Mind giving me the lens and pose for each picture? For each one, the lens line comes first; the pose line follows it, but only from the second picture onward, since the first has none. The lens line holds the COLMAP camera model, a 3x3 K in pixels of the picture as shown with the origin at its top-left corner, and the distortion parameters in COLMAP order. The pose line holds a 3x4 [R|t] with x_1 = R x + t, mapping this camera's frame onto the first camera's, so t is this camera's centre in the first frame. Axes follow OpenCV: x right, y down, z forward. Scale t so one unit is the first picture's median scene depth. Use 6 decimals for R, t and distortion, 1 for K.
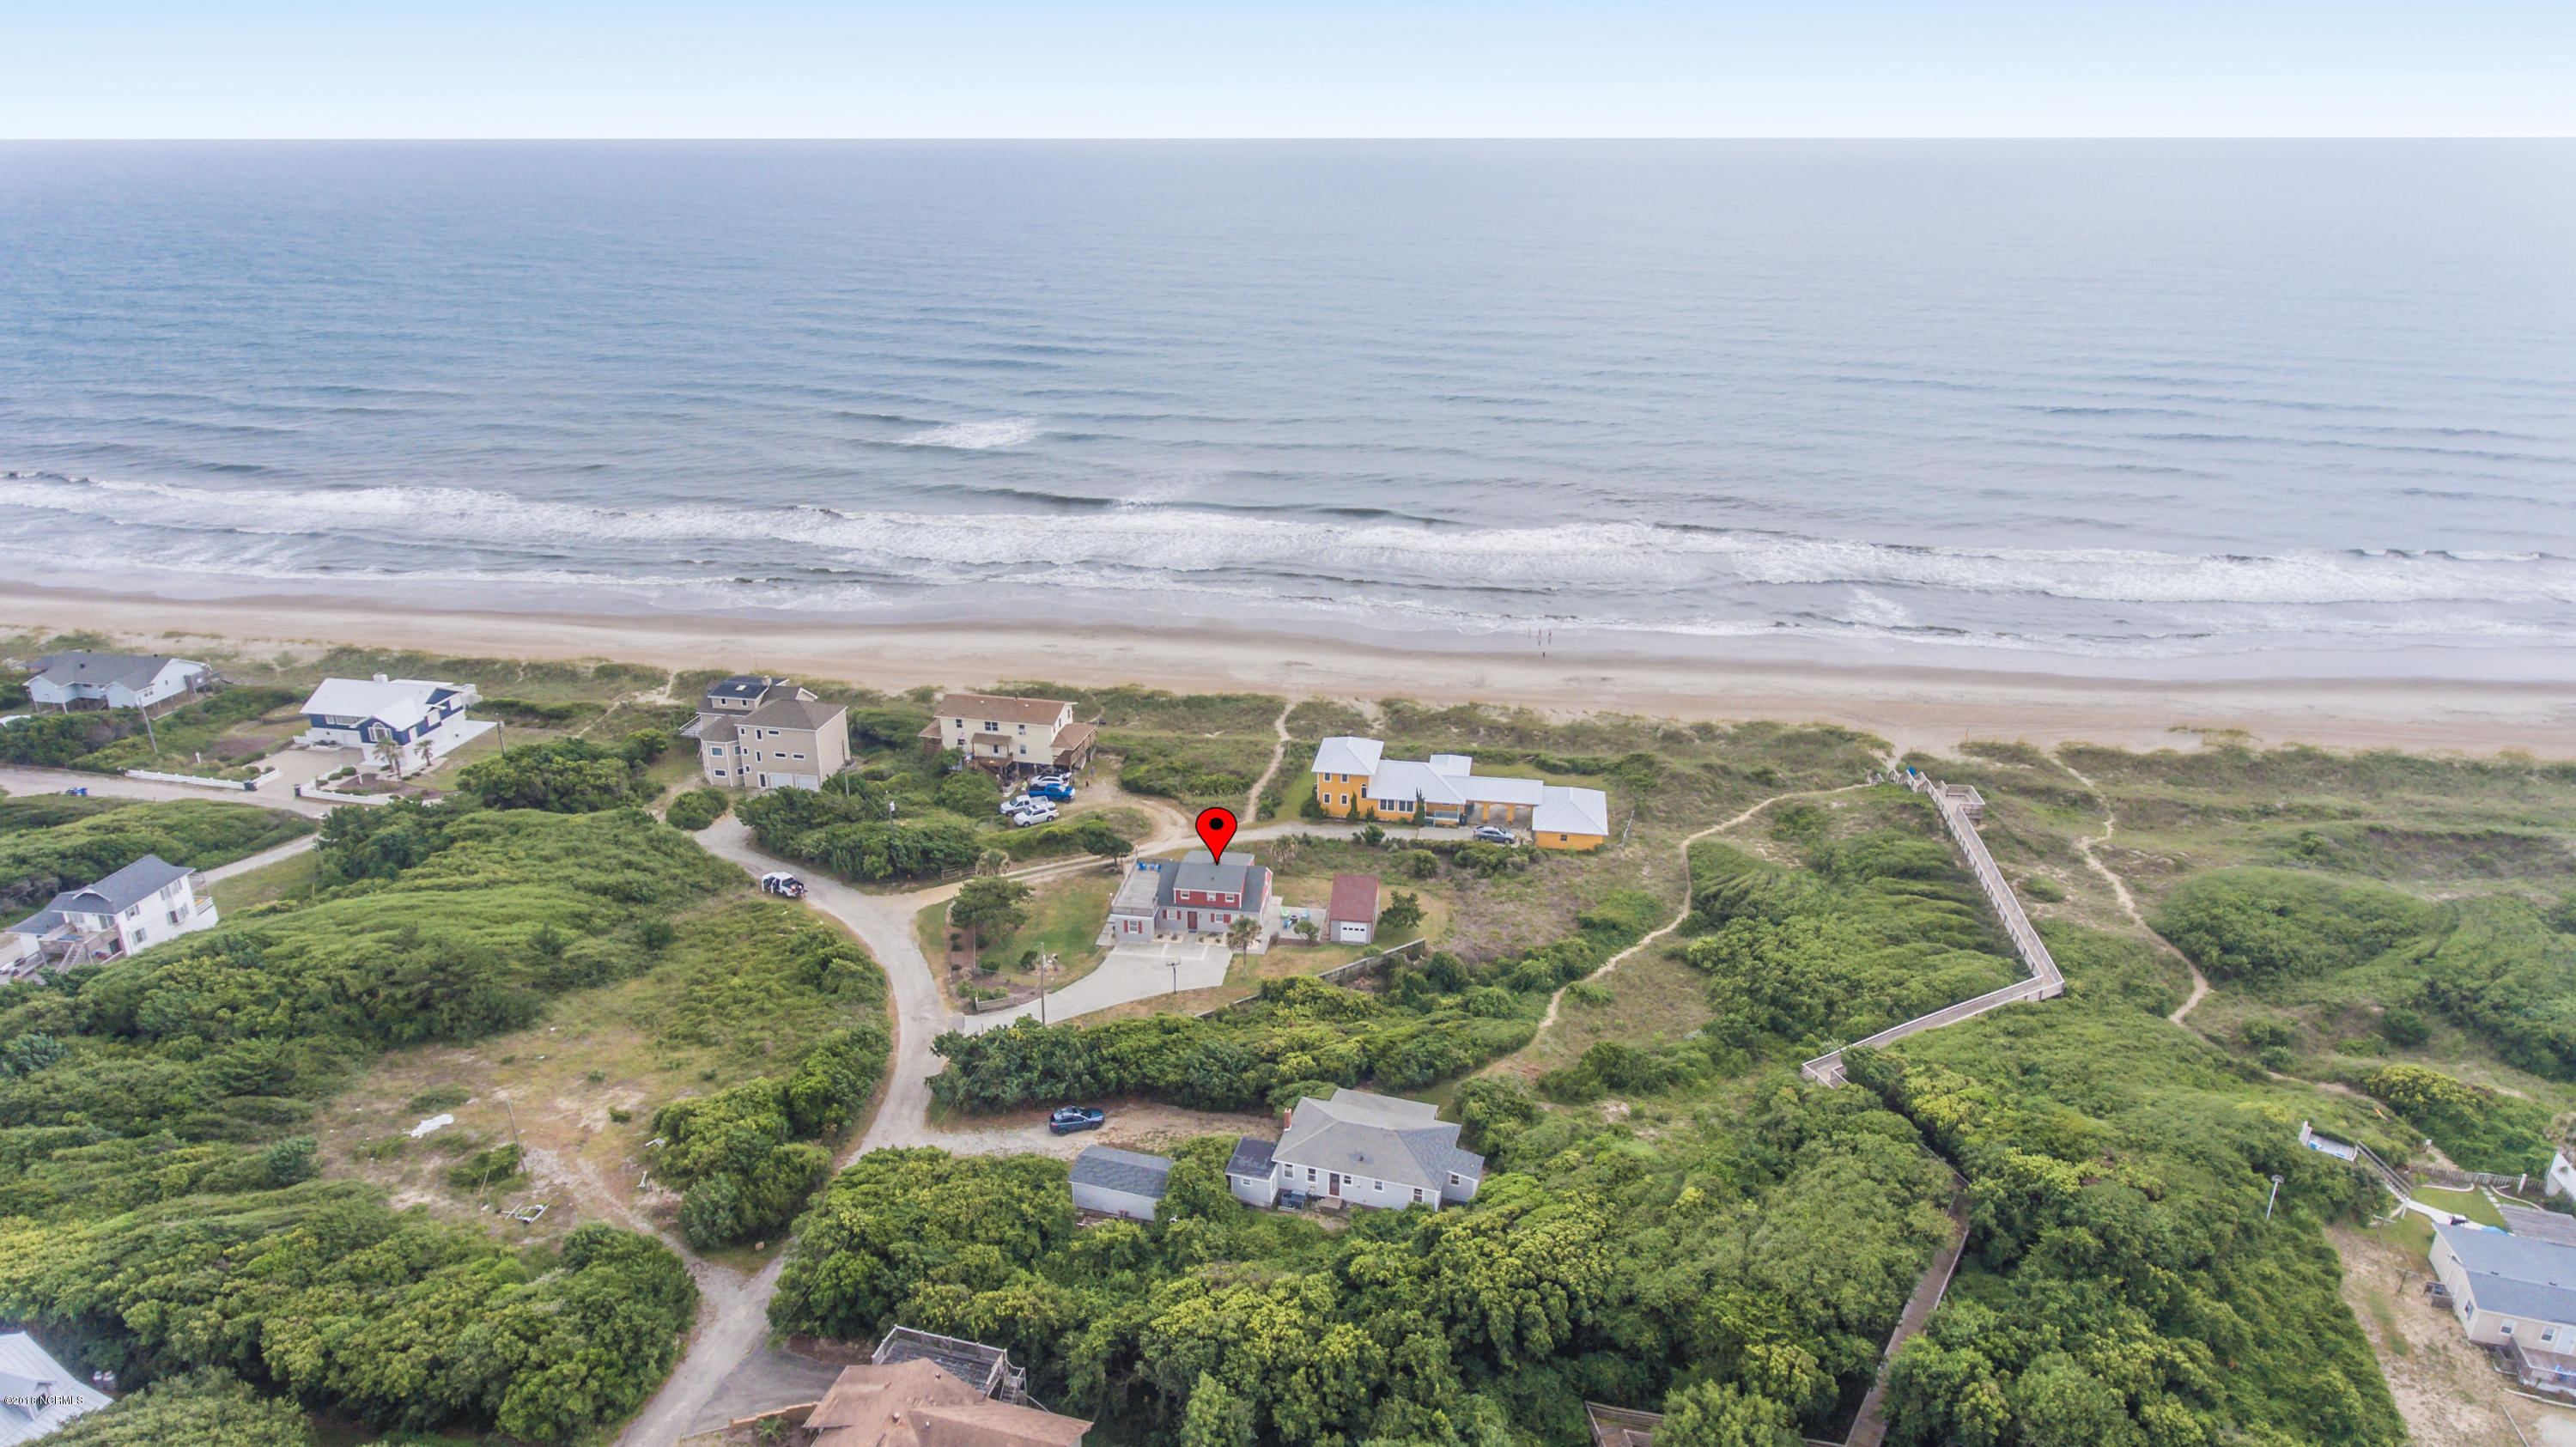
lens RADIAL K [[1566.6, 0, 1275.3], [0, 1566.6, 724.5], [0, 0, 1]] dist [-0.003312, -0.000299]
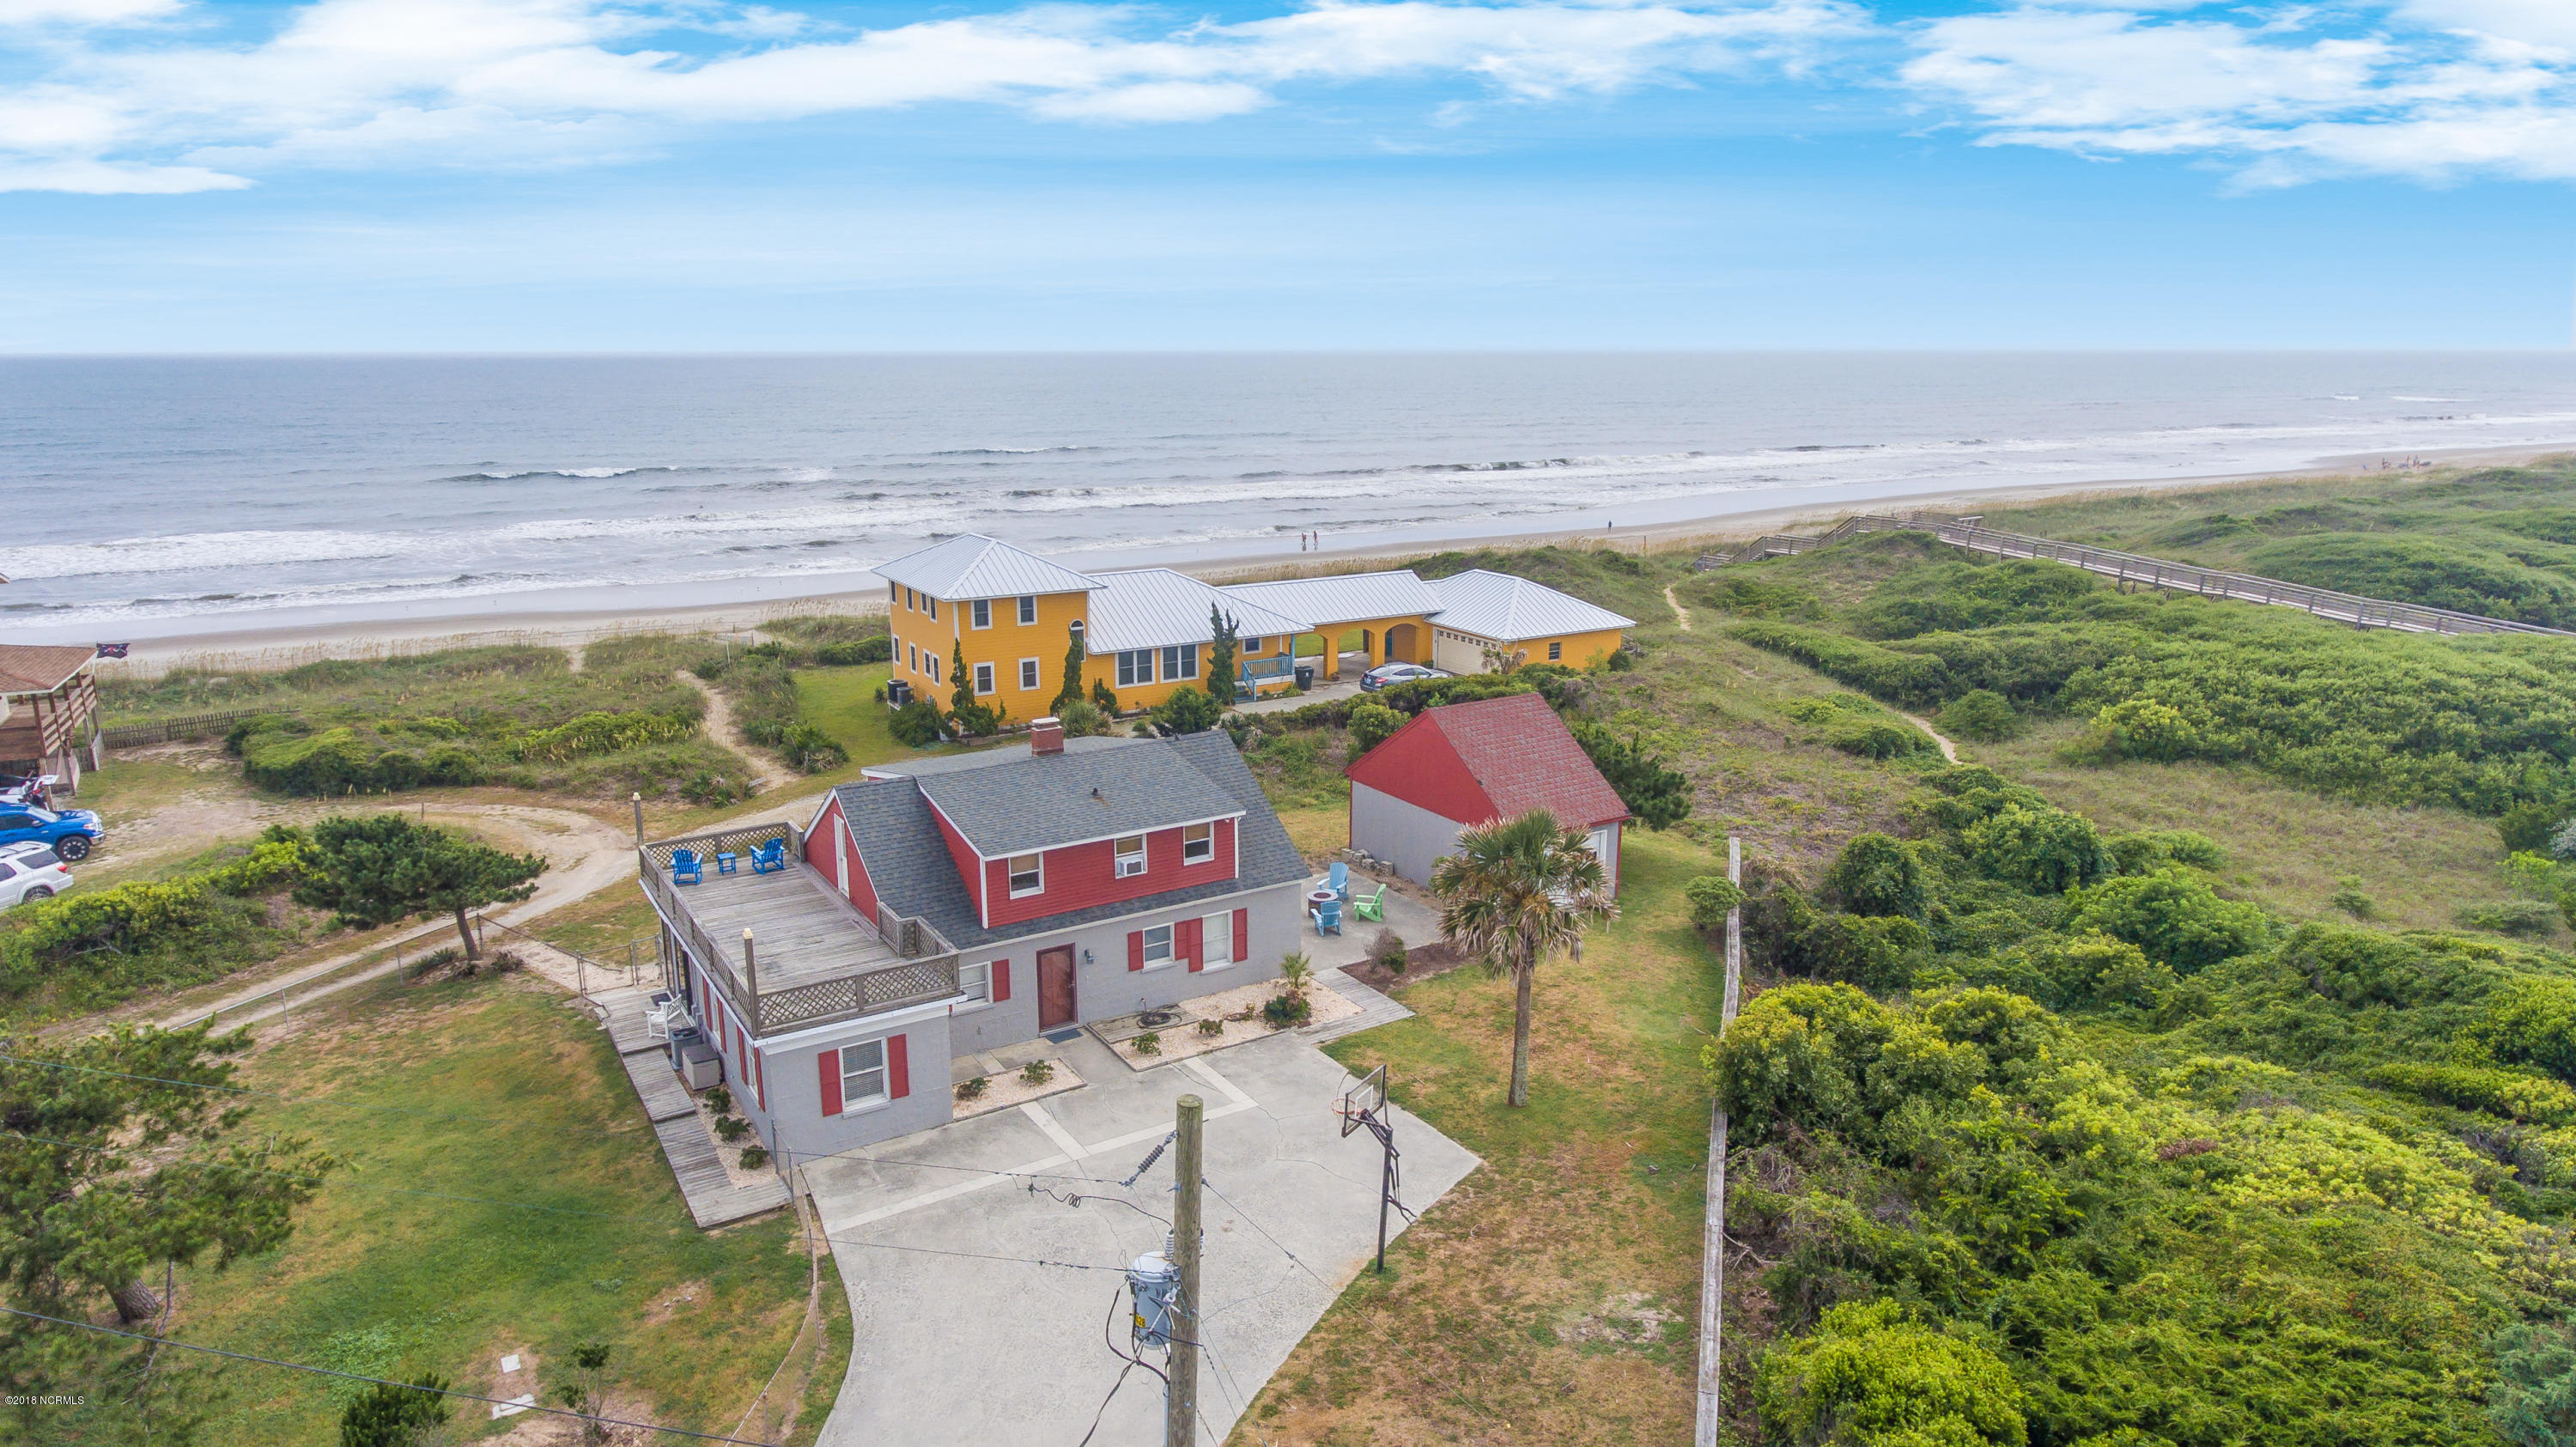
lens RADIAL K [[1579.1, 0, 1277.7], [0, 1579.1, 713.1], [0, 0, 1]] dist [-0.000450, 0.000304]
pose [[0.762182, -0.147300, 0.630382, -0.157535], [0.234983, 0.970304, -0.057384, 0.098630], [-0.603210, 0.191866, 0.774161, 0.729583]]
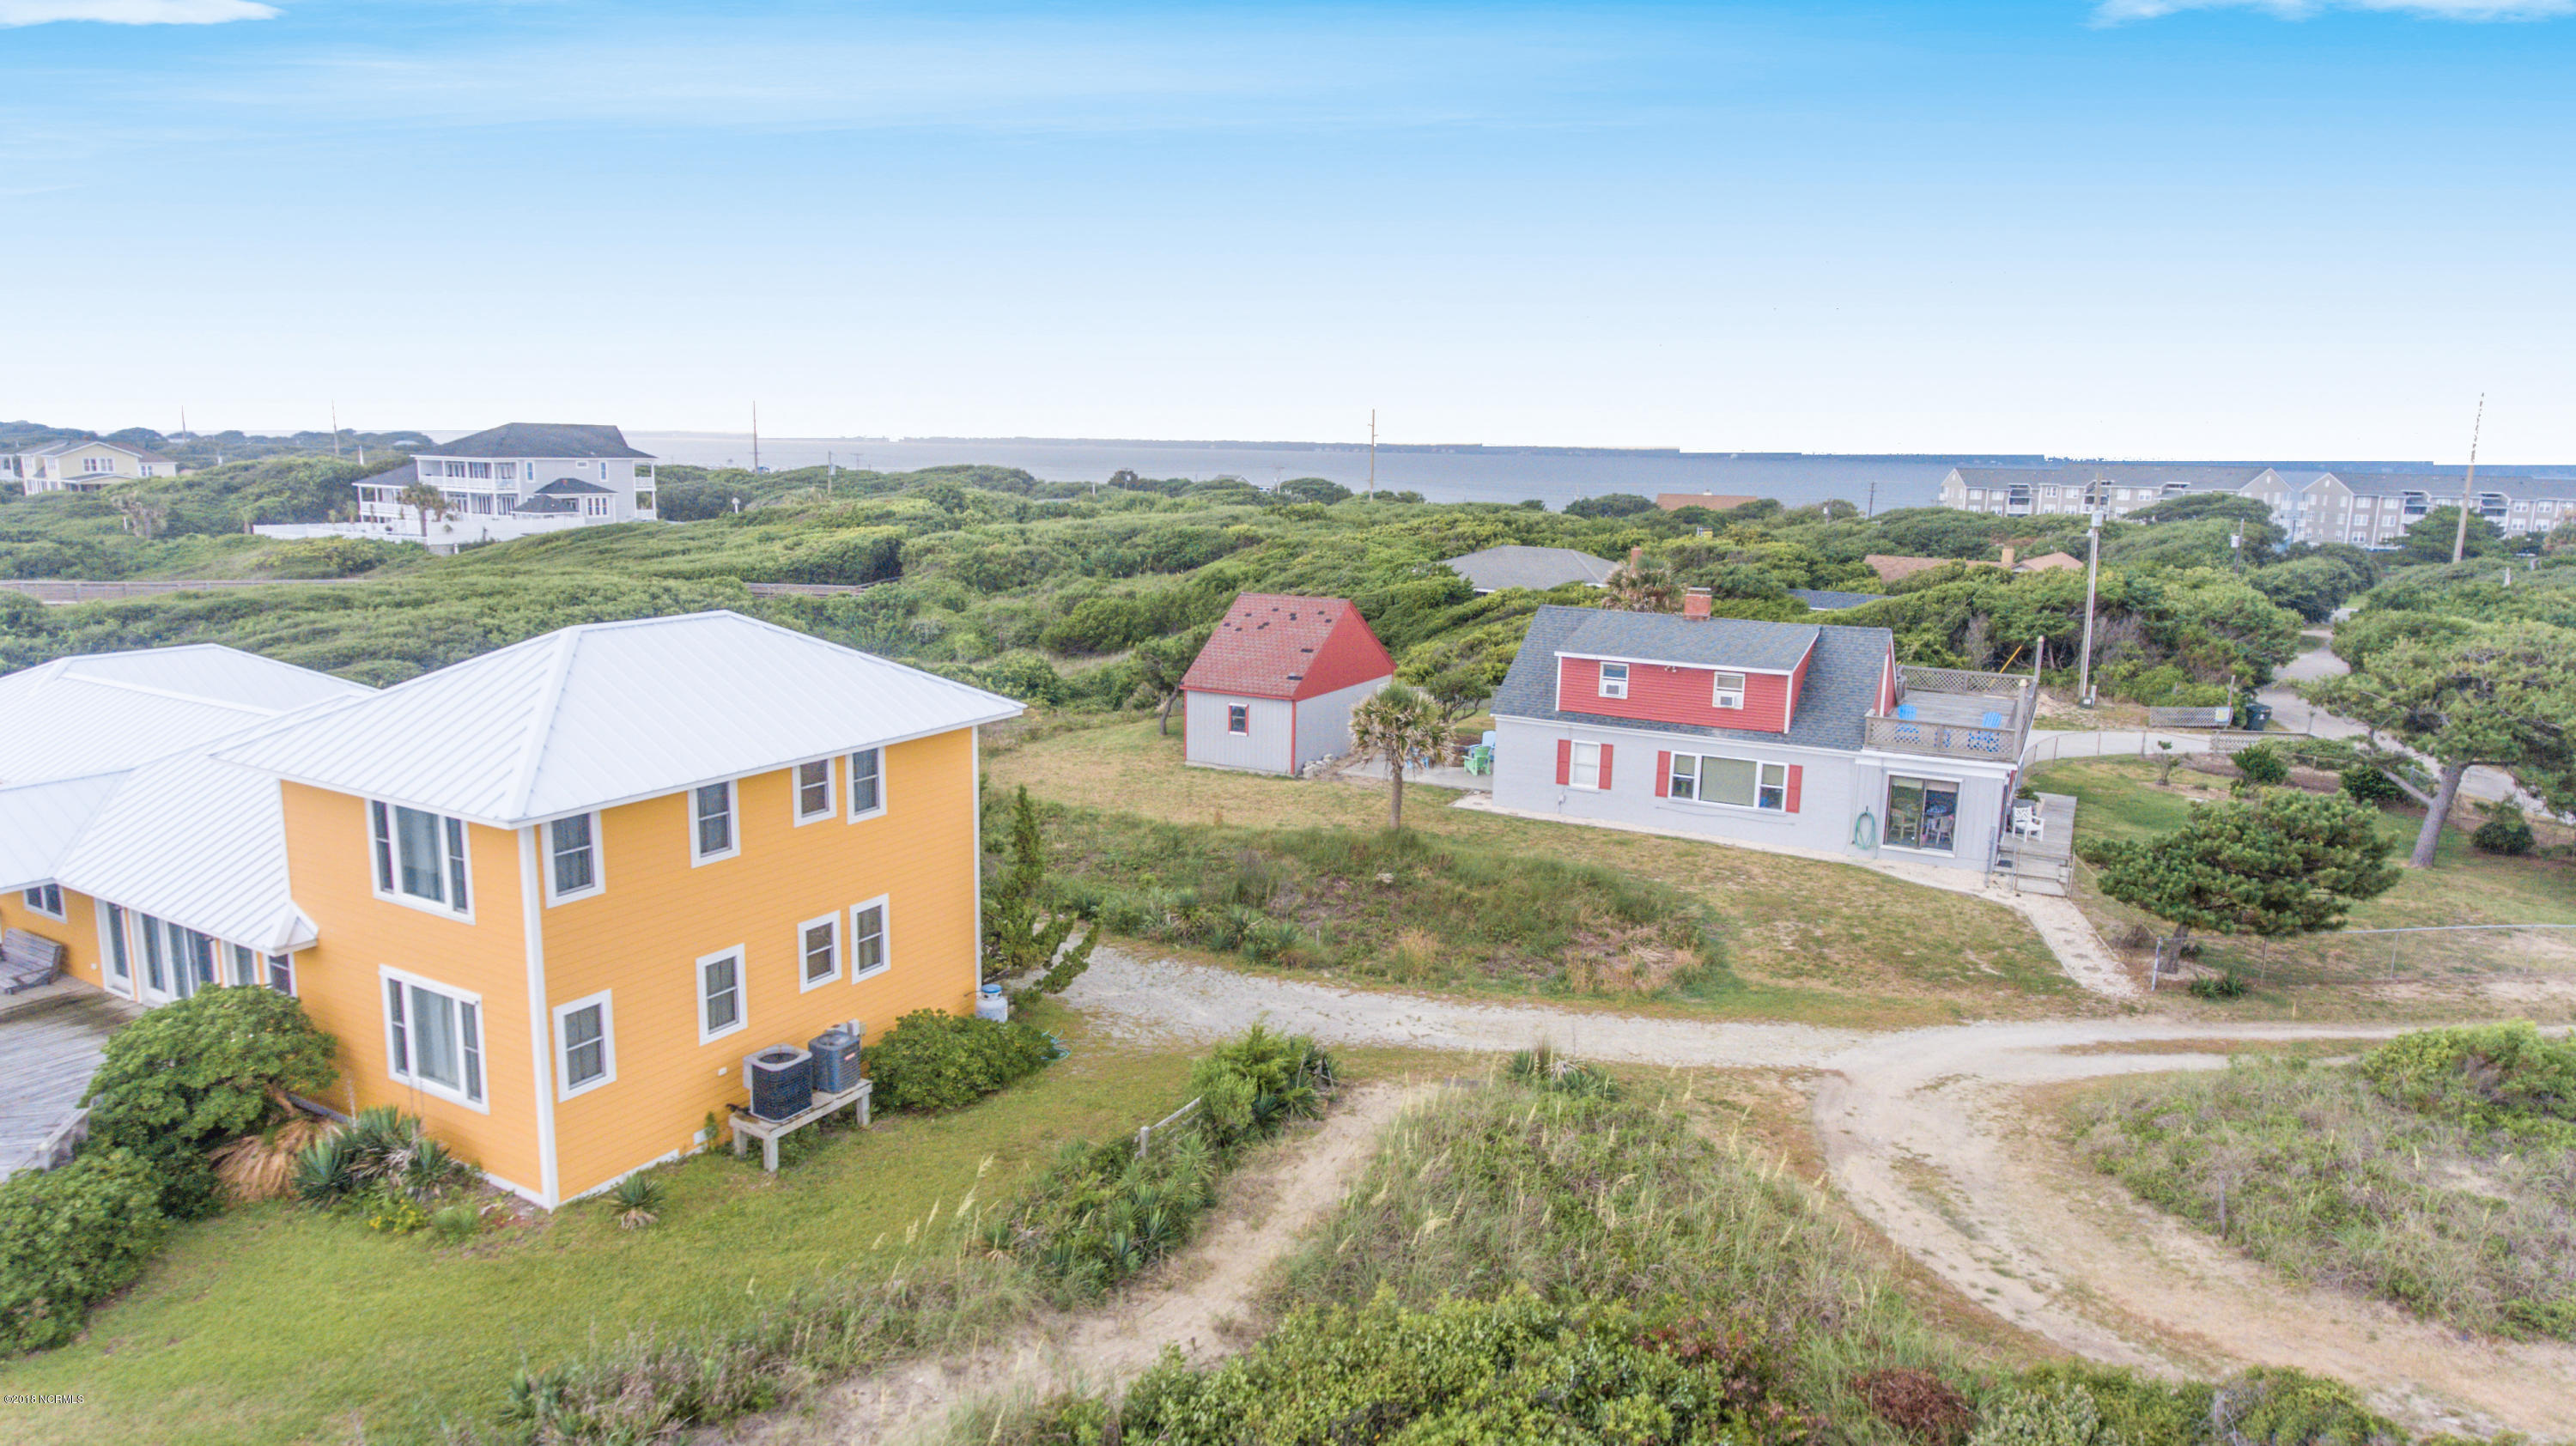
lens RADIAL K [[1517.7, 0, 1276.6], [0, 1517.7, 718.6], [0, 0, 1]] dist [-0.001298, 0.000704]
pose [[-0.939330, -0.078250, 0.333971, -0.056440], [0.106370, 0.859186, 0.500485, -0.047100], [-0.326106, 0.505645, -0.798735, 1.189627]]
